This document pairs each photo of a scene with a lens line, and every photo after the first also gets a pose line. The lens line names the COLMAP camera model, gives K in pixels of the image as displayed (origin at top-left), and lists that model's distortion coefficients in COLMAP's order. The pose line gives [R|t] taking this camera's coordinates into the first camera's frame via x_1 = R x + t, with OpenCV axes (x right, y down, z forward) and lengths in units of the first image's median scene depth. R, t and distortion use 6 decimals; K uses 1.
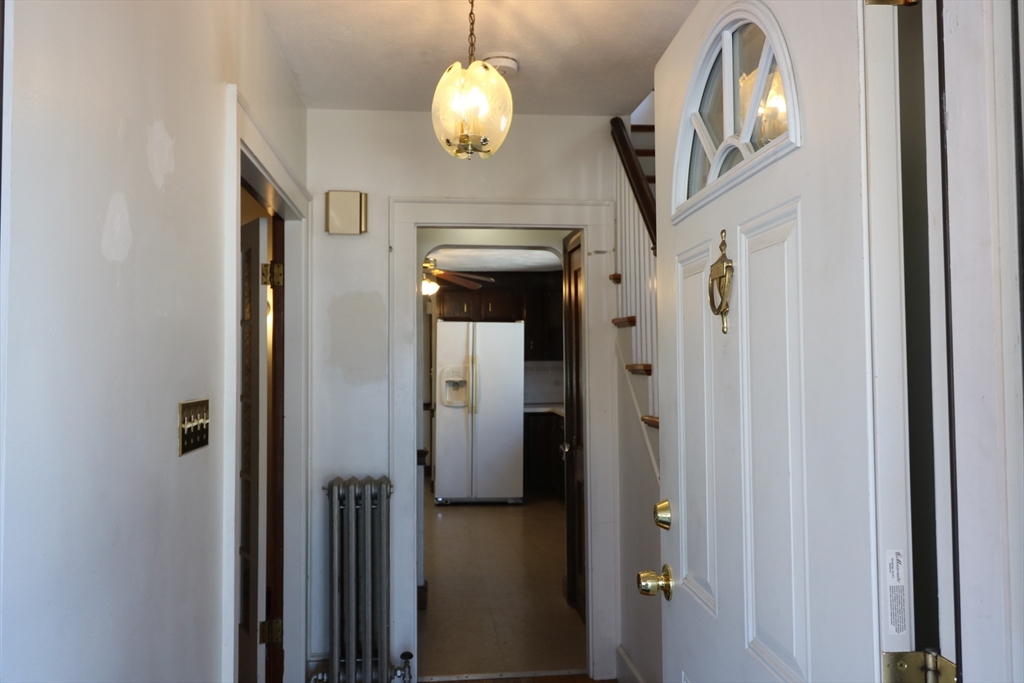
lens RADIAL K [[808.9, 0, 511.3], [0, 808.9, 325.1], [0, 0, 1]] dist [-0.000014, -0.000484]
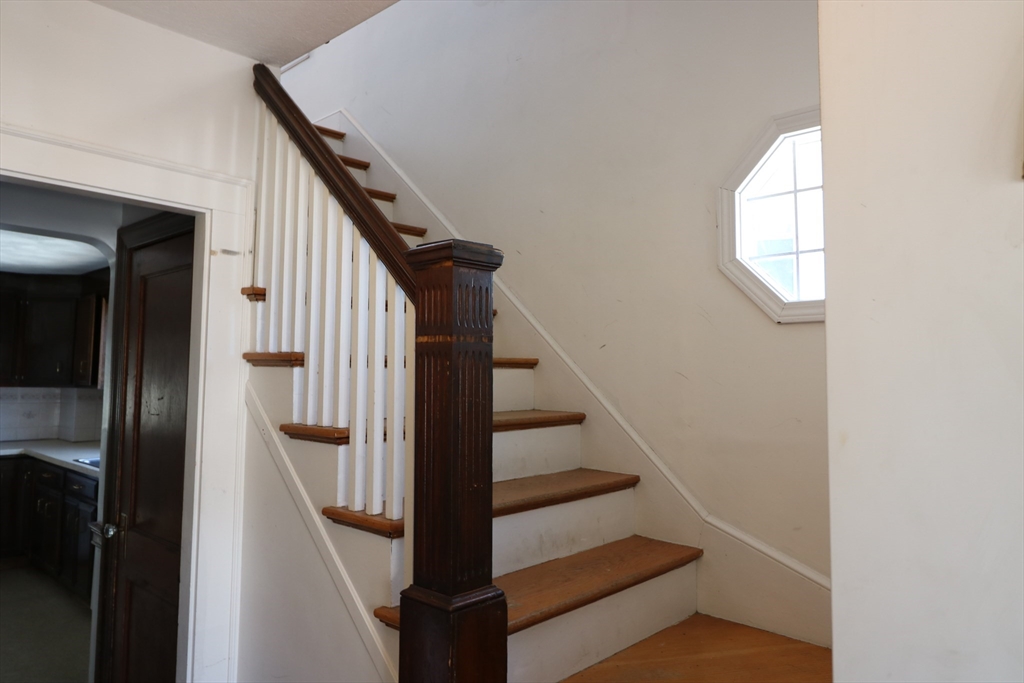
lens RADIAL K [[697.4, 0, 512.0], [0, 697.4, 341.5], [0, 0, 1]] dist [-0.001740, -0.000222]
pose [[0.755963, 0.064612, 0.651418, -0.085994], [-0.055991, 0.997852, -0.033997, -0.009511], [-0.652216, -0.010773, 0.757957, 0.407210]]
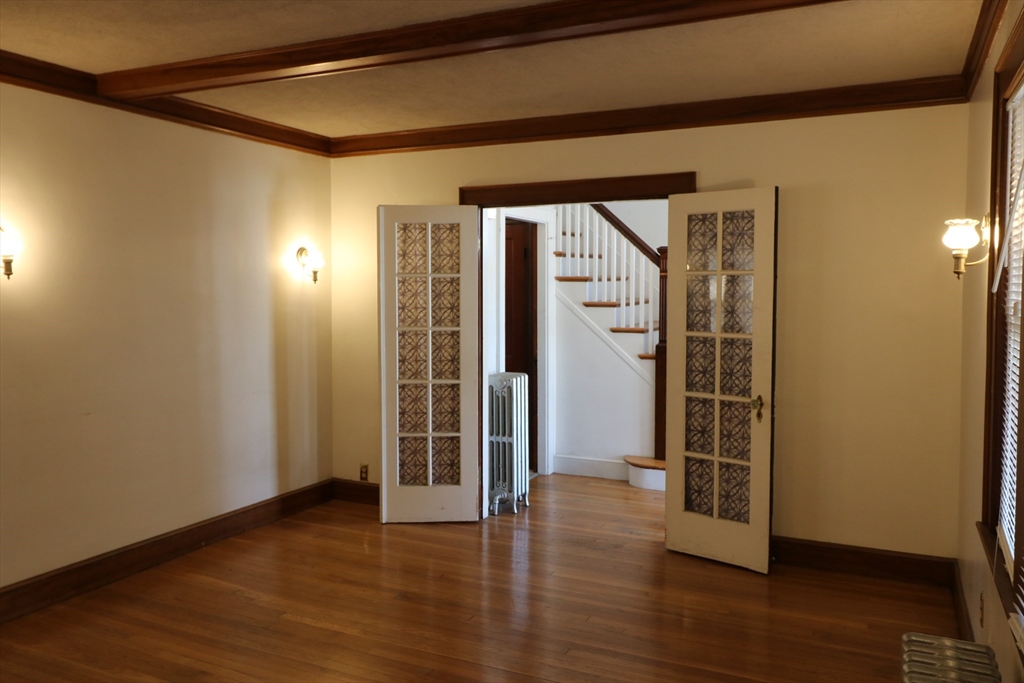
lens RADIAL K [[808.9, 0, 511.3], [0, 808.9, 325.1], [0, 0, 1]] dist [-0.000014, -0.000484]
pose [[0.518519, -0.034413, 0.854373, -1.434029], [-0.035519, 0.997460, 0.061733, -0.007444], [-0.854328, -0.062357, 0.515980, 0.159374]]
